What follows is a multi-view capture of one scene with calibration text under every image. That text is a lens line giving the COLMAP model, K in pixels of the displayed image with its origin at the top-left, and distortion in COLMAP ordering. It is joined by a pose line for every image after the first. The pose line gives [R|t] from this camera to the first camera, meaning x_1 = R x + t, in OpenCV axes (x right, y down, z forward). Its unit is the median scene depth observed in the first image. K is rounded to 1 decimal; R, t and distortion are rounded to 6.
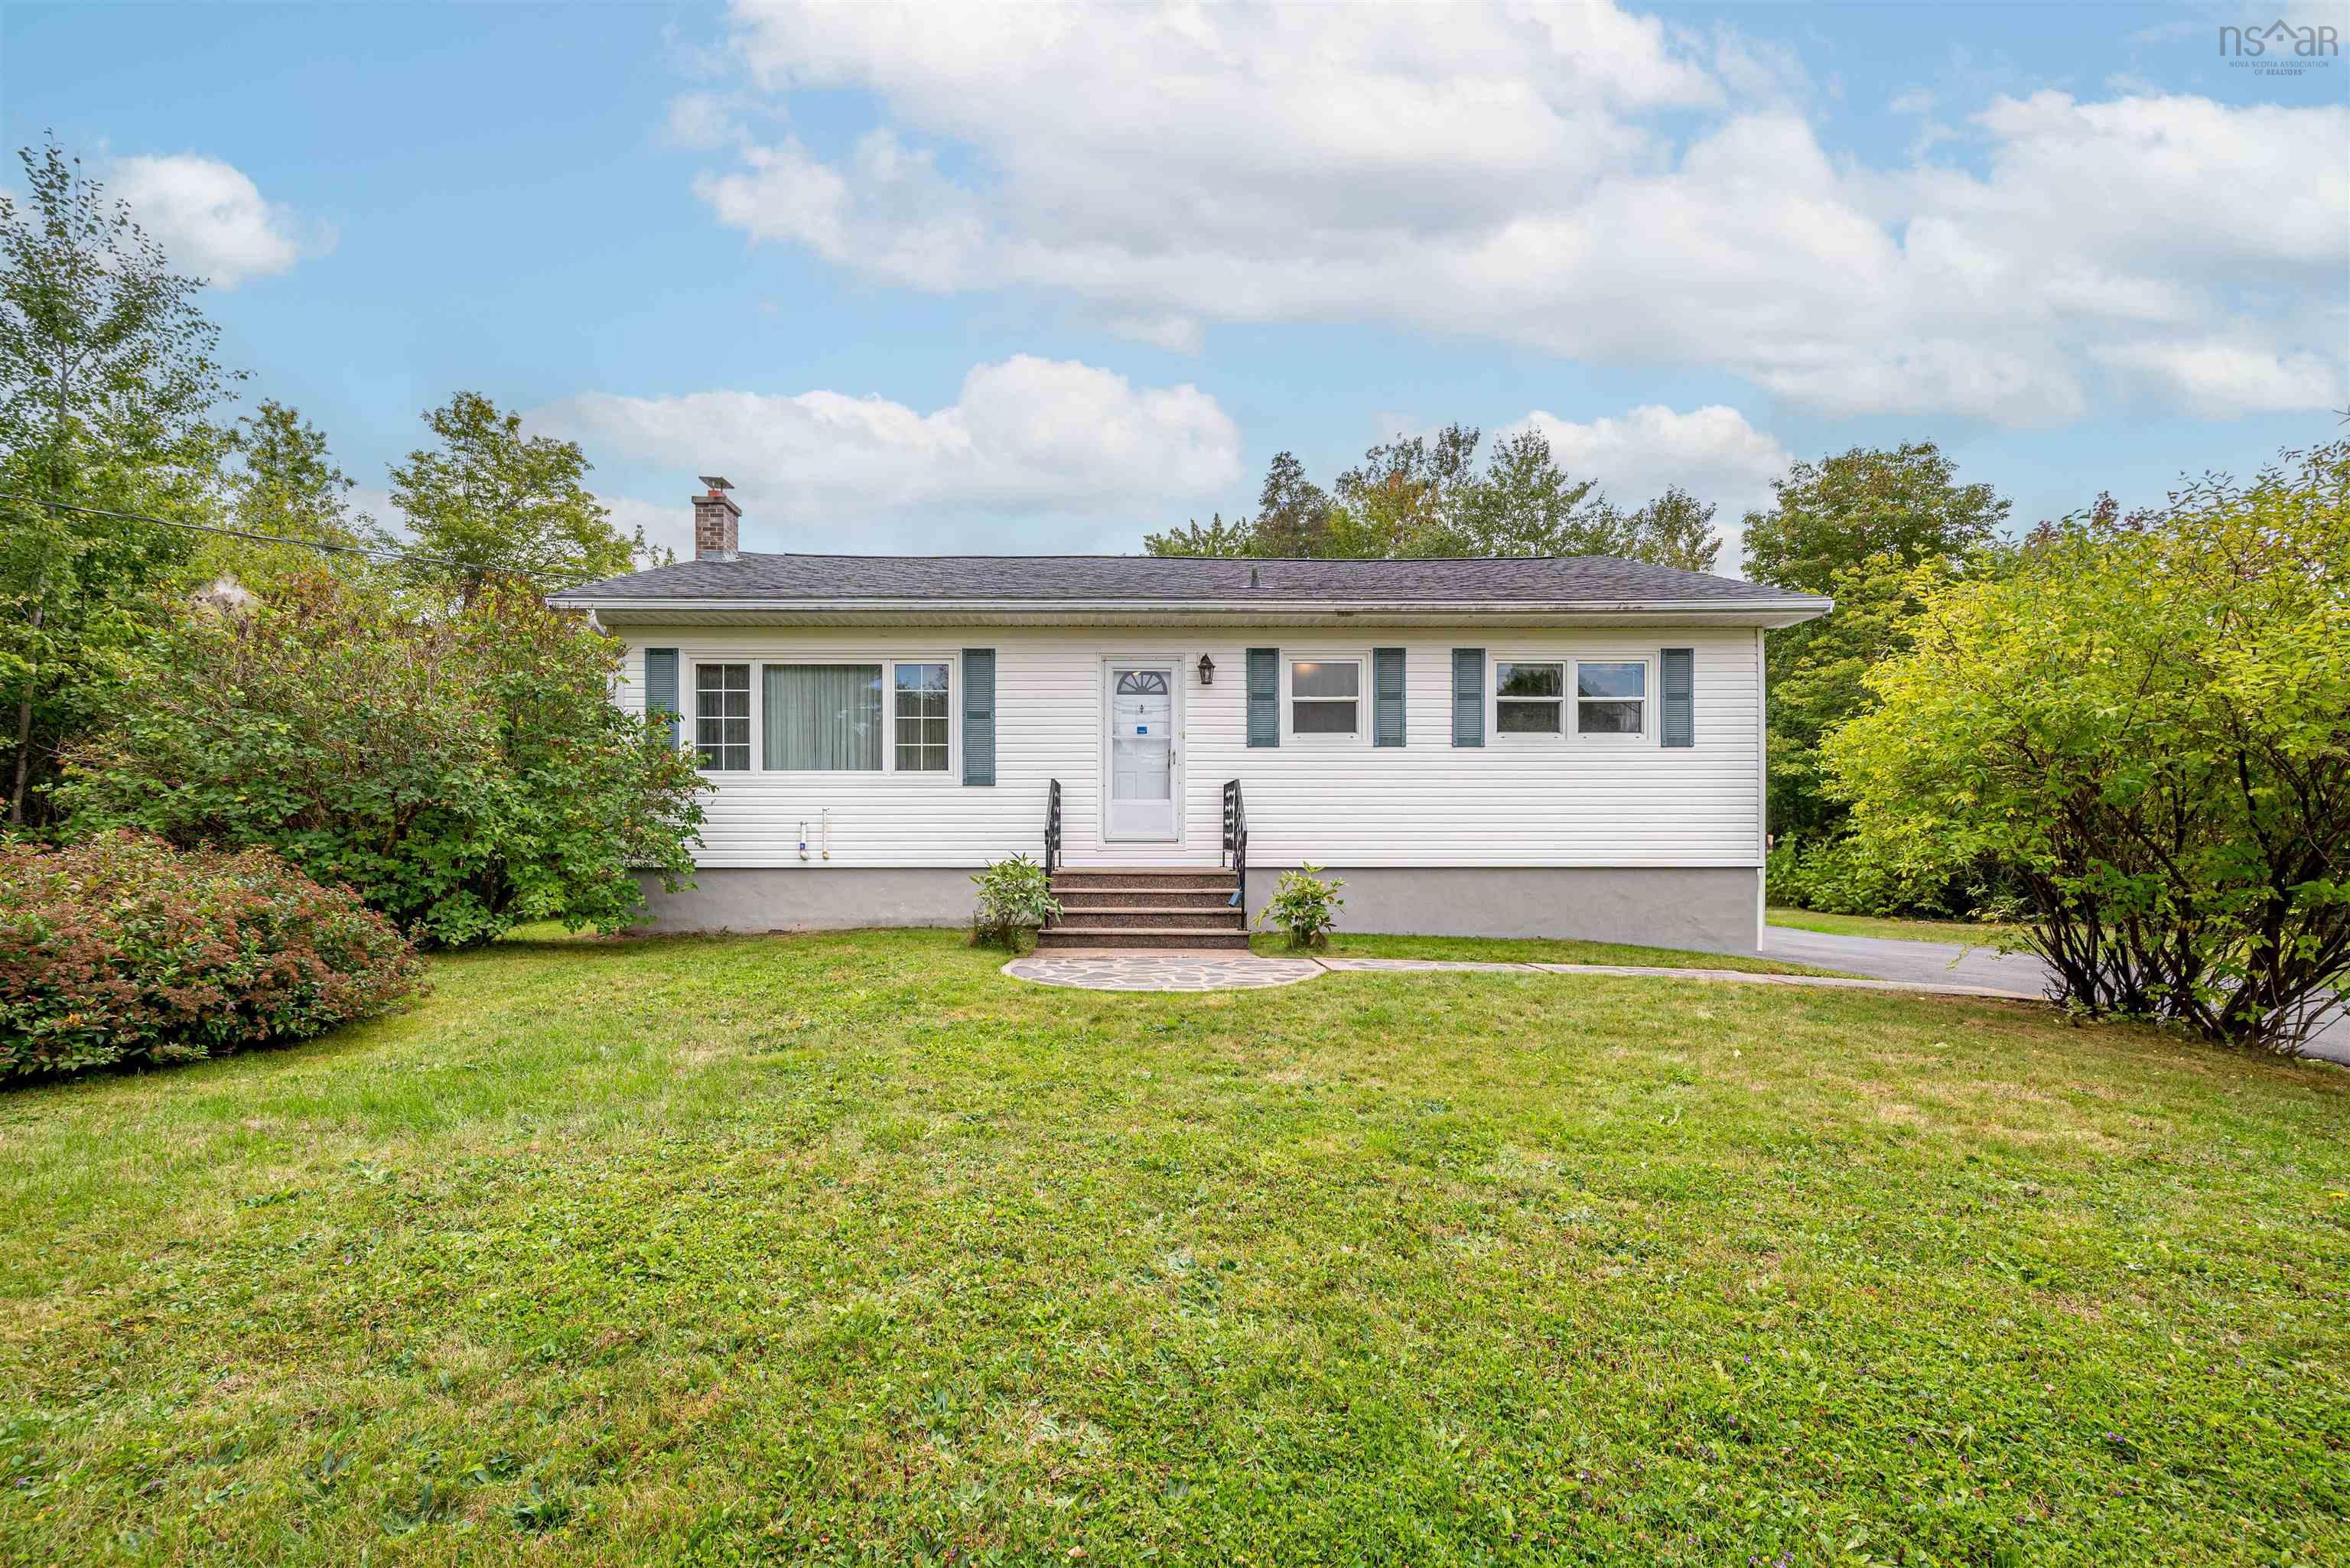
lens RADIAL K [[930.4, 0, 1195.4], [0, 930.4, 834.0], [0, 0, 1]] dist [-0.007825, -0.000092]
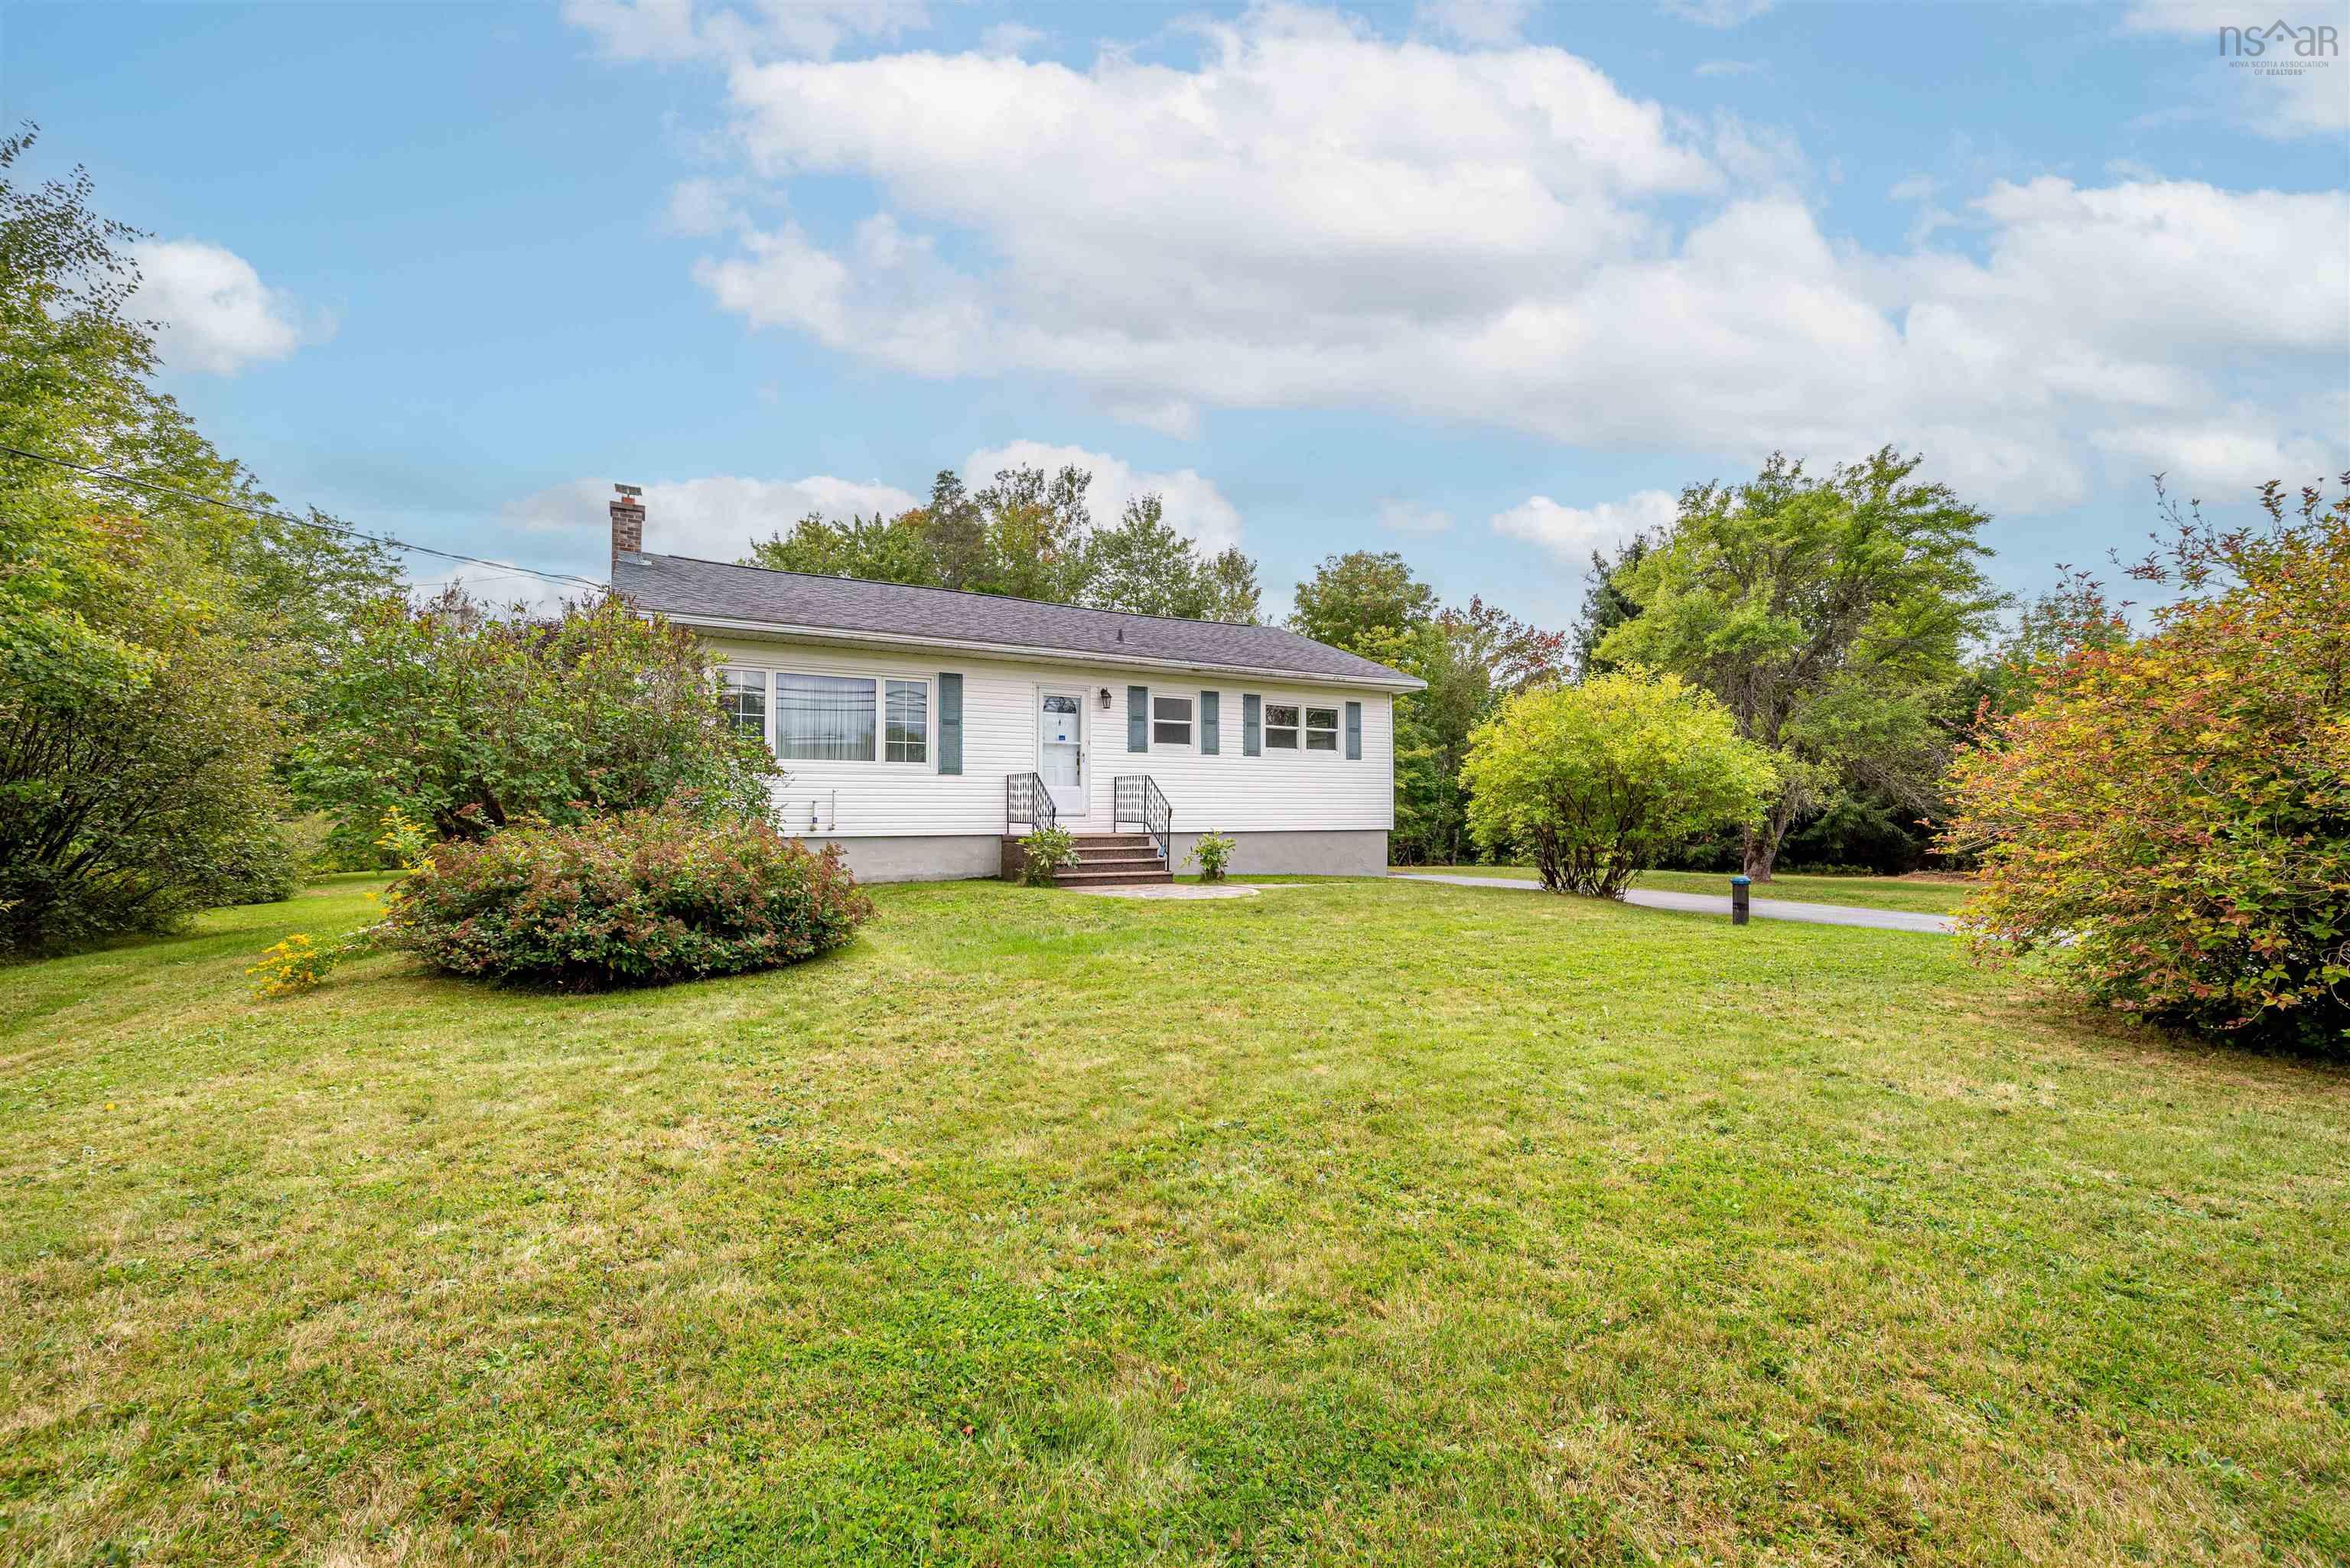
lens RADIAL K [[930.4, 0, 1173.0], [0, 930.4, 798.9], [0, 0, 1]] dist [-0.007825, -0.000092]
pose [[0.869899, 0.004954, 0.493205, -0.615114], [-0.001848, 0.999975, -0.006786, -0.008017], [-0.493227, 0.004992, 0.869886, -0.328708]]
